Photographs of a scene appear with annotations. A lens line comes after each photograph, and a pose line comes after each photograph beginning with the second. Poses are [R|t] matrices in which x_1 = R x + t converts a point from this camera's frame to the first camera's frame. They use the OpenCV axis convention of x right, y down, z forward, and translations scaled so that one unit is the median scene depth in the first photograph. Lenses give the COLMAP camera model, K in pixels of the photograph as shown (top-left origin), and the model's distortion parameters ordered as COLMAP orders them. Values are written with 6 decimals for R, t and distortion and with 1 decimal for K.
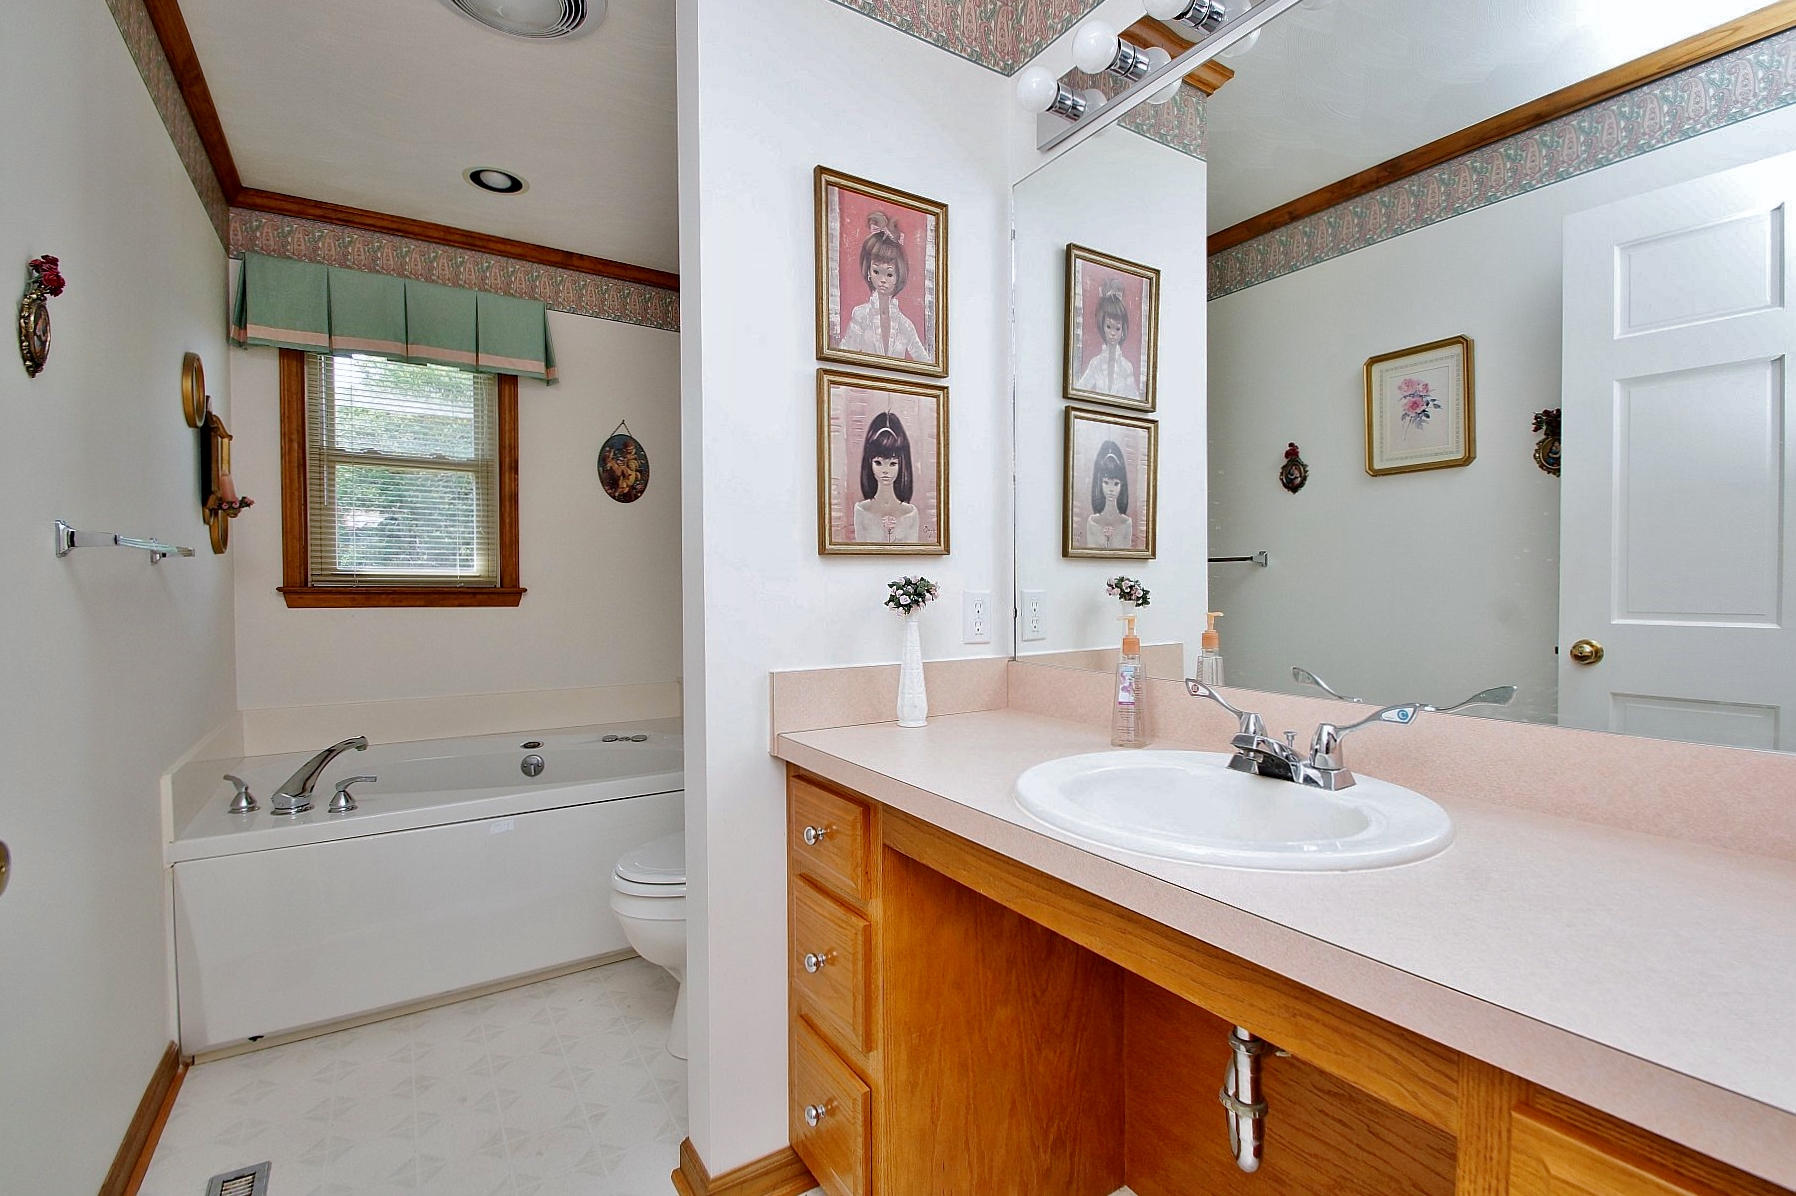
lens RADIAL K [[797.5, 0, 909.7], [0, 797.5, 597.3], [0, 0, 1]] dist [0.002889, -0.010411]
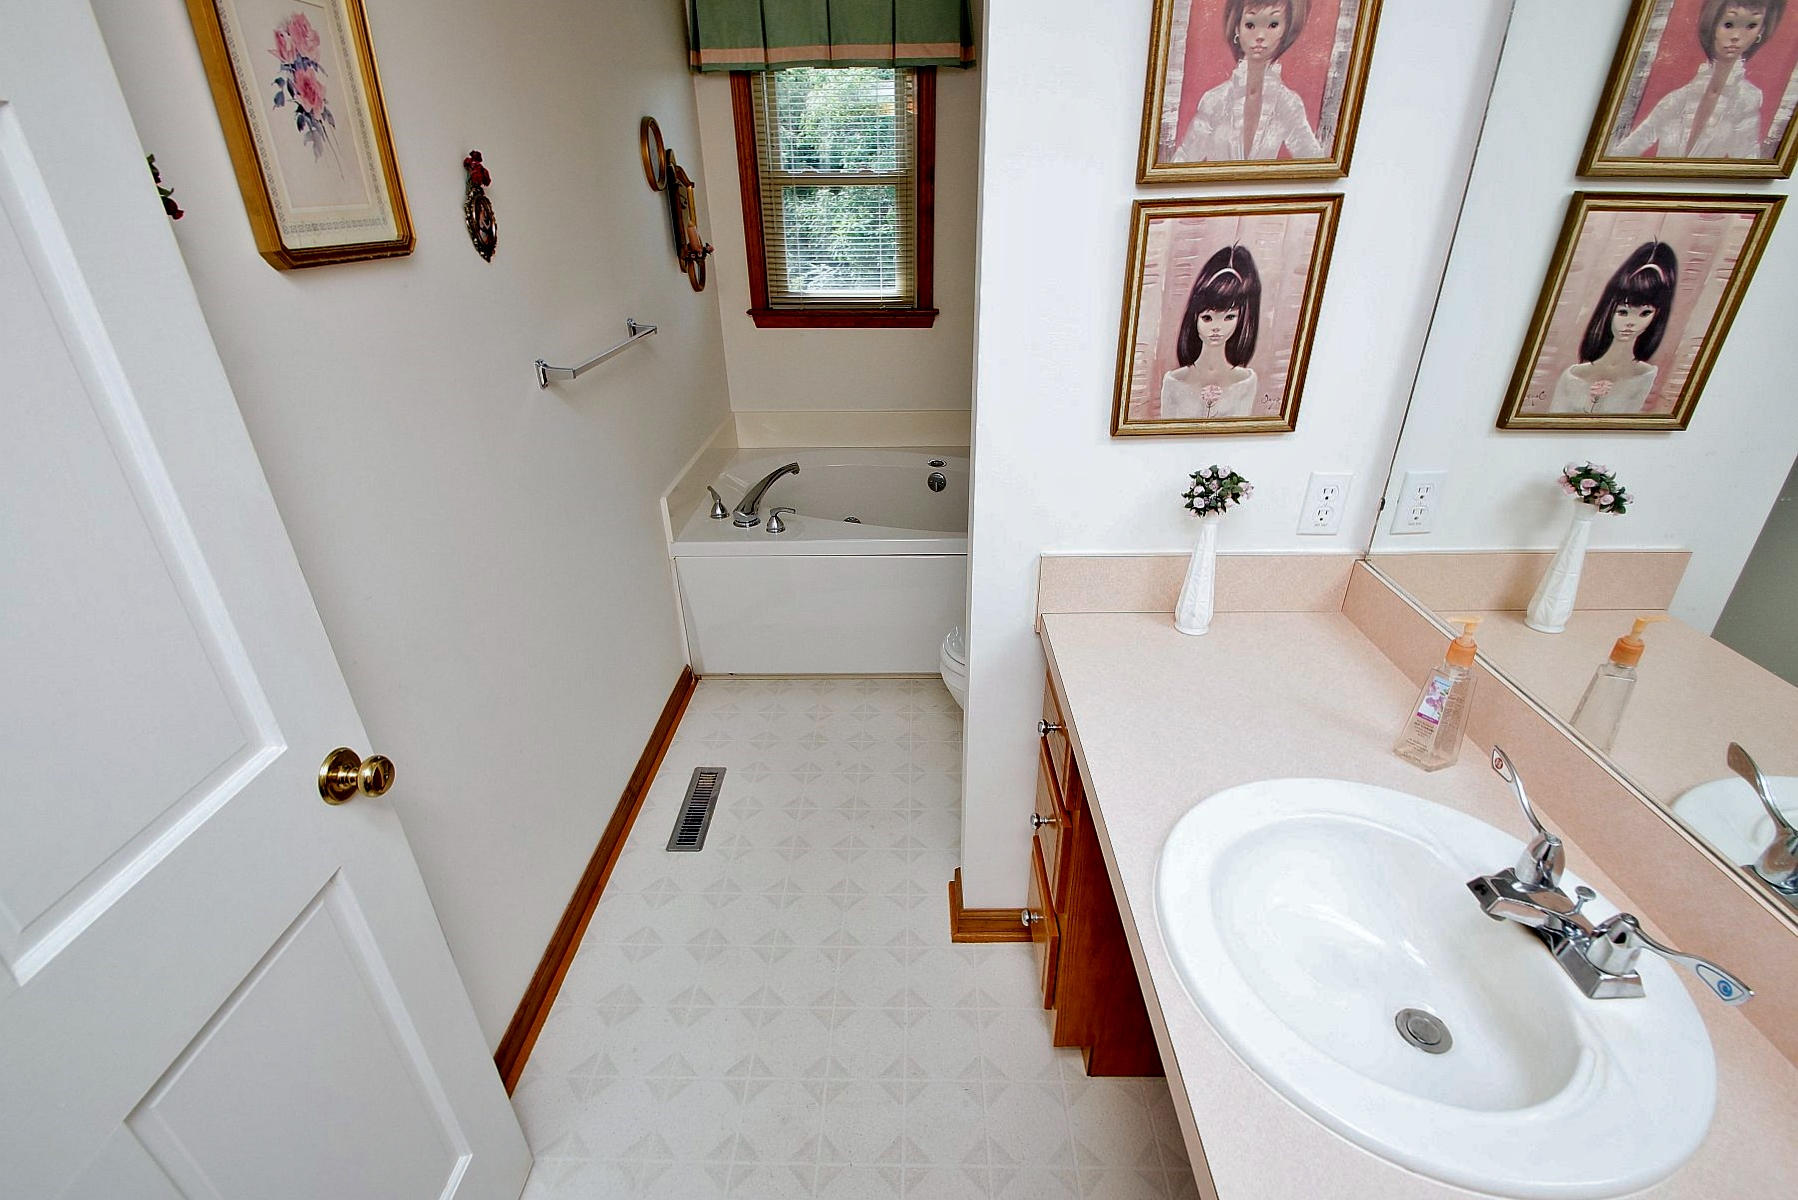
lens RADIAL K [[798.4, 0, 910.7], [0, 798.4, 601.4], [0, 0, 1]] dist [0.002889, -0.010411]
pose [[0.832388, 0.251813, -0.493681, 0.170389], [-0.003262, 0.893020, 0.450005, -0.263994], [0.554184, -0.372968, 0.744161, 0.145038]]
